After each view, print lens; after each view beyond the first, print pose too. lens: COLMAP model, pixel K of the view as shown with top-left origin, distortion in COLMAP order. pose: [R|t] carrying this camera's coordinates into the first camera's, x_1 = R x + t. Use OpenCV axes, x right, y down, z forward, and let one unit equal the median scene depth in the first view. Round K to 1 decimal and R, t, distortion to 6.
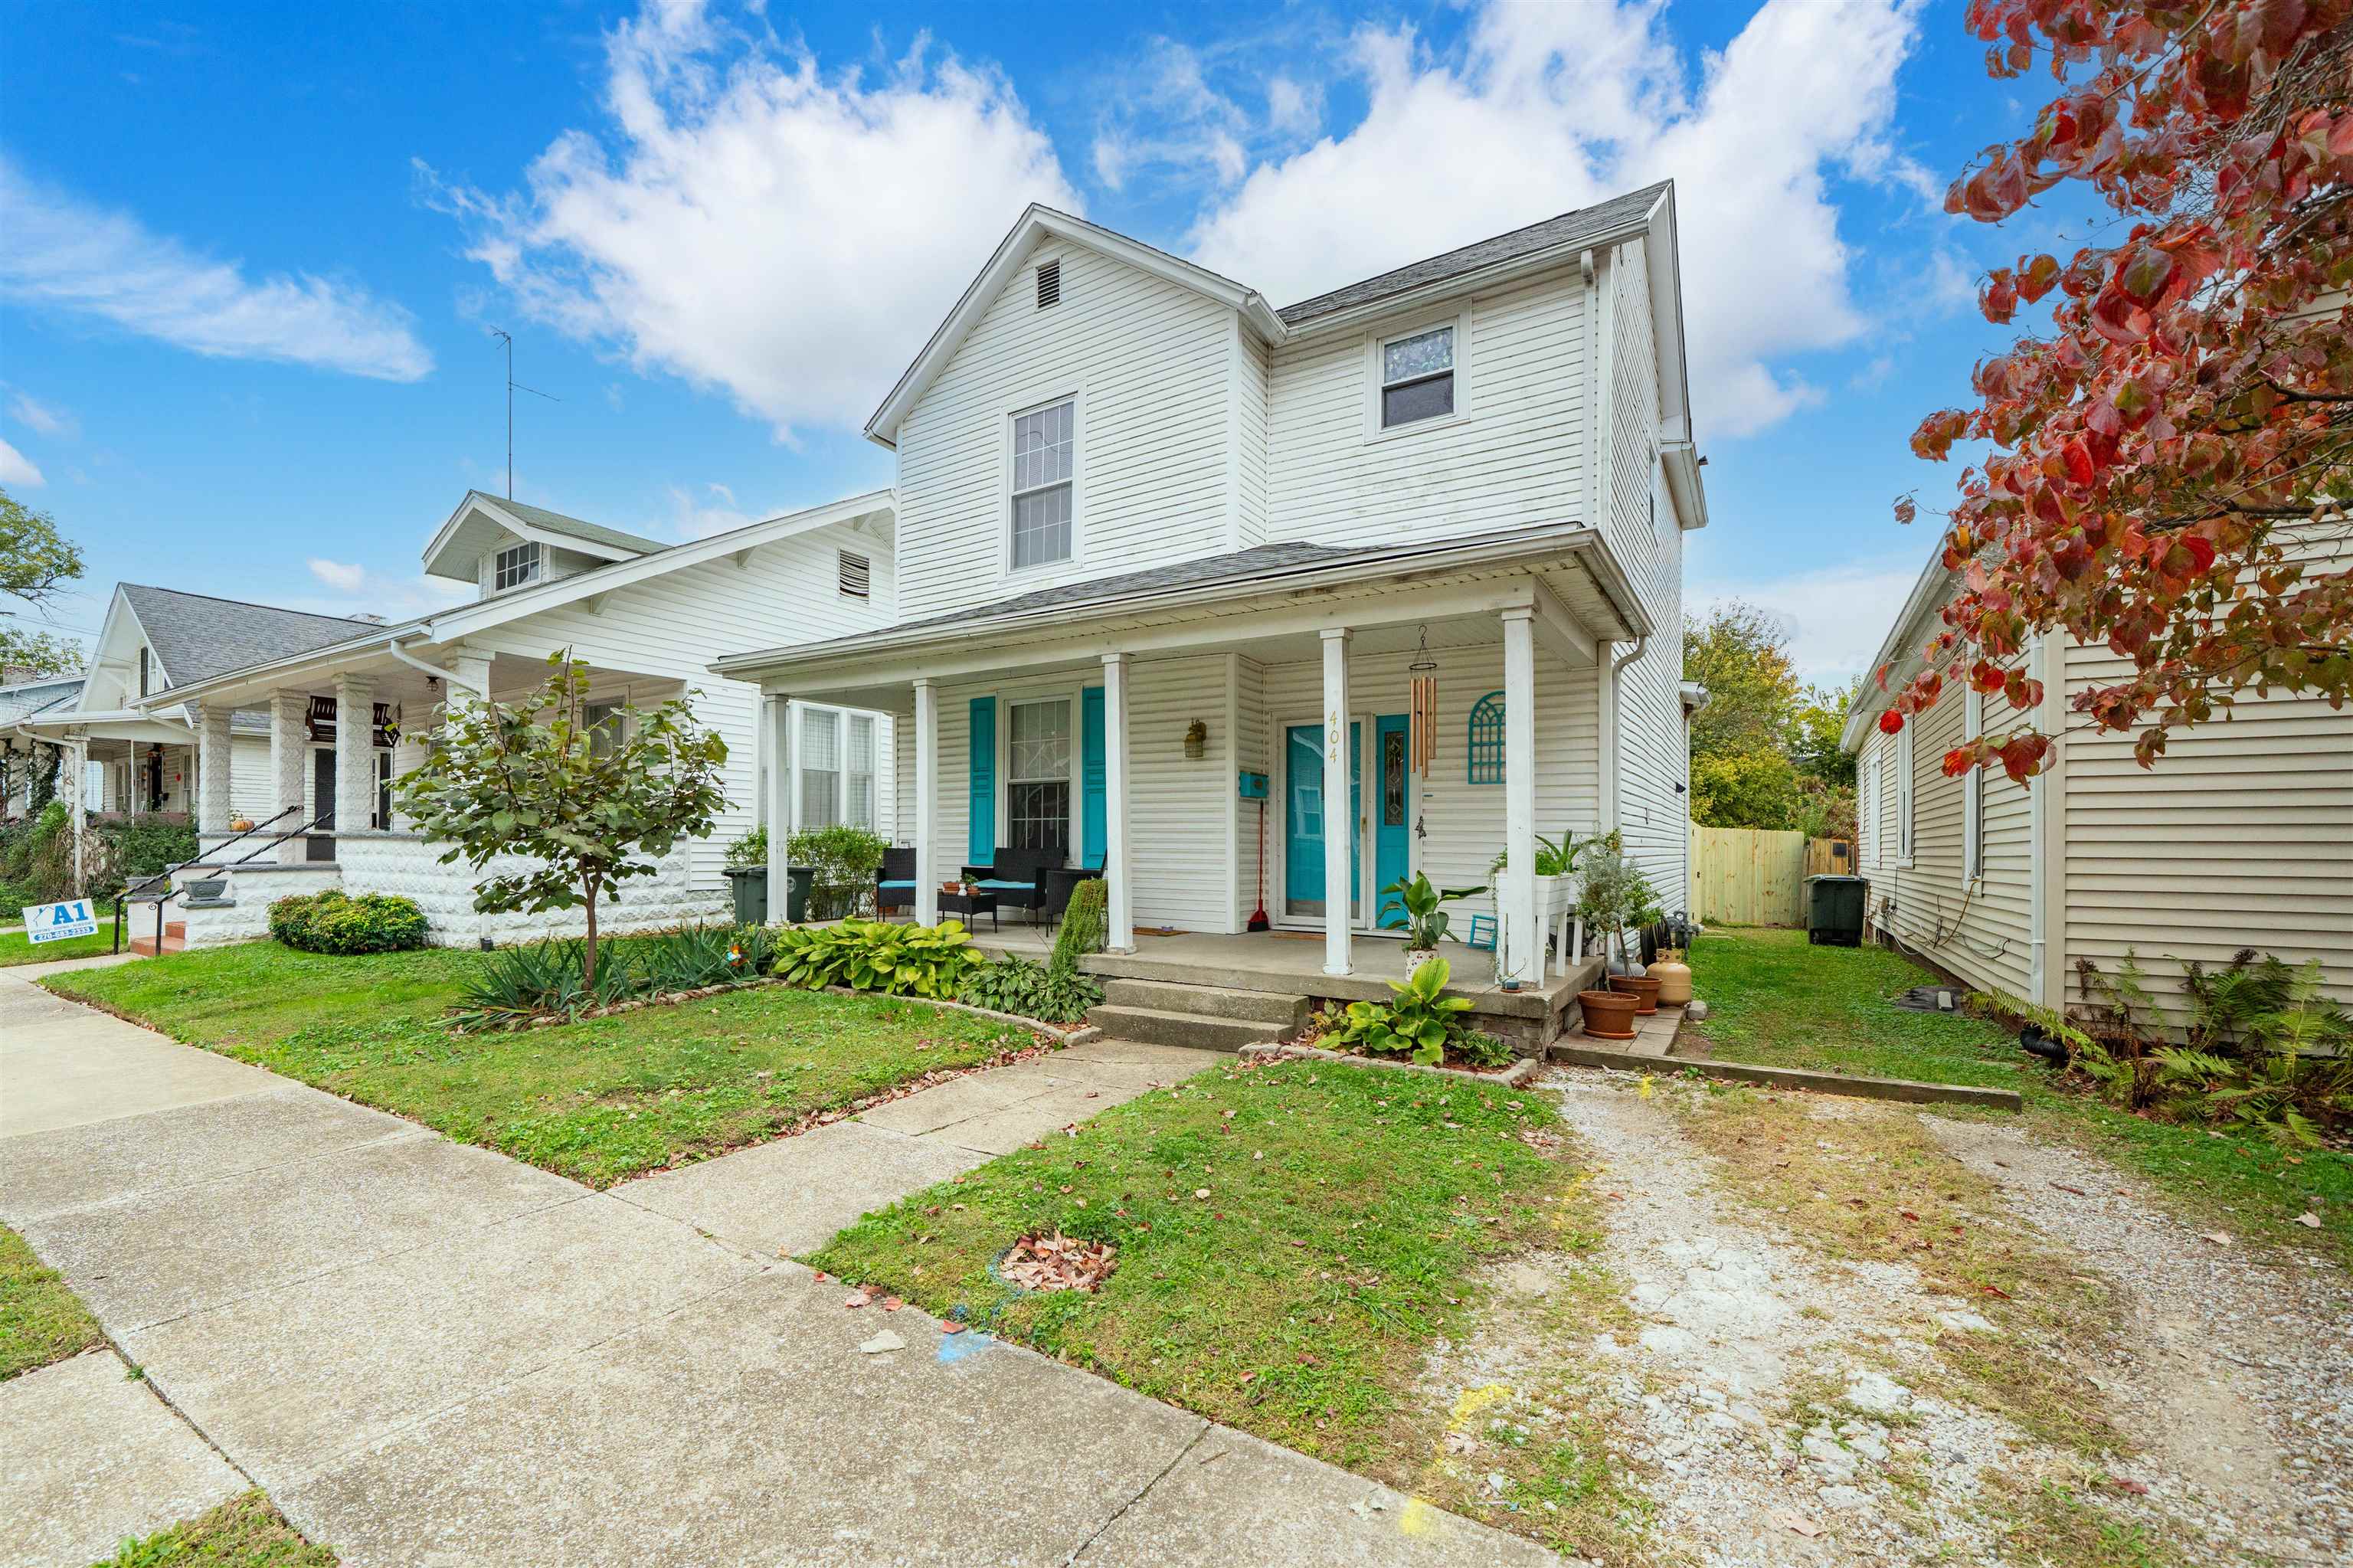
lens RADIAL K [[1066.5, 0, 1175.2], [0, 1066.5, 825.4], [0, 0, 1]] dist [-0.002727, -0.000283]
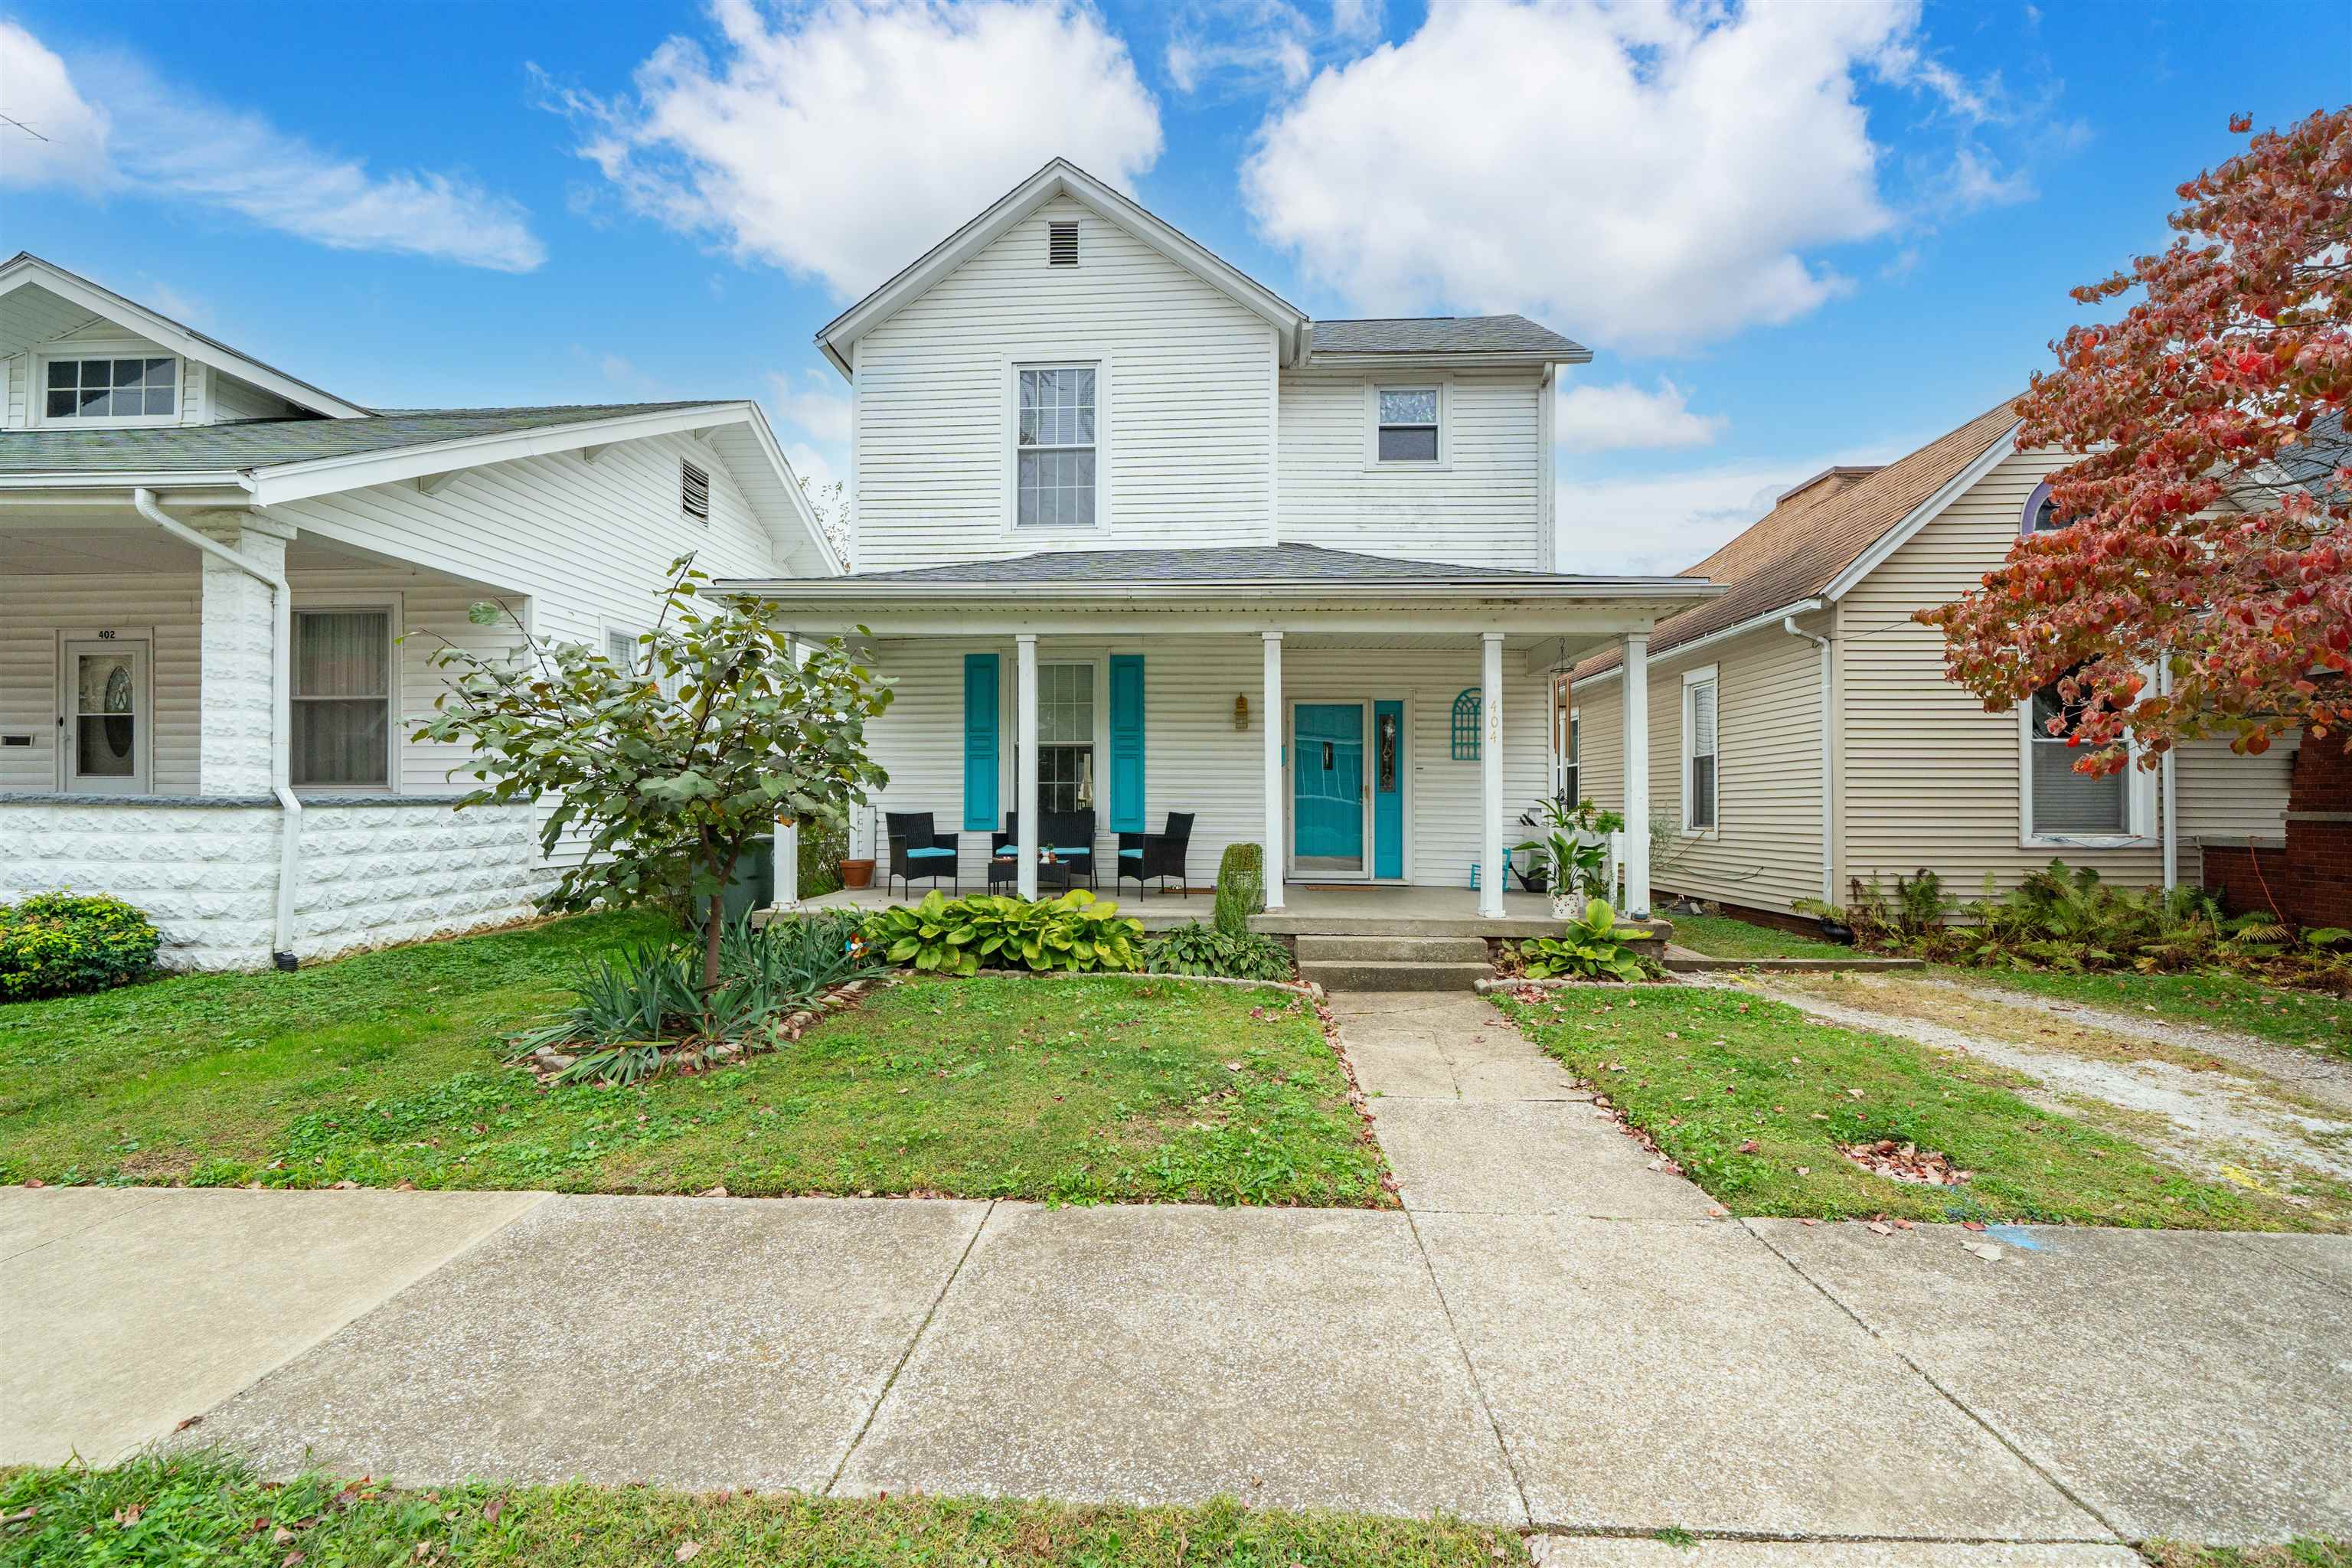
lens RADIAL K [[960.7, 0, 1175.2], [0, 960.7, 782.5], [0, 0, 1]] dist [-0.002967, 0.000082]
pose [[0.840282, 0.009247, 0.542070, -0.588371], [-0.010147, 0.999948, -0.001328, -0.007124], [-0.542054, -0.004385, 0.840332, 0.219981]]
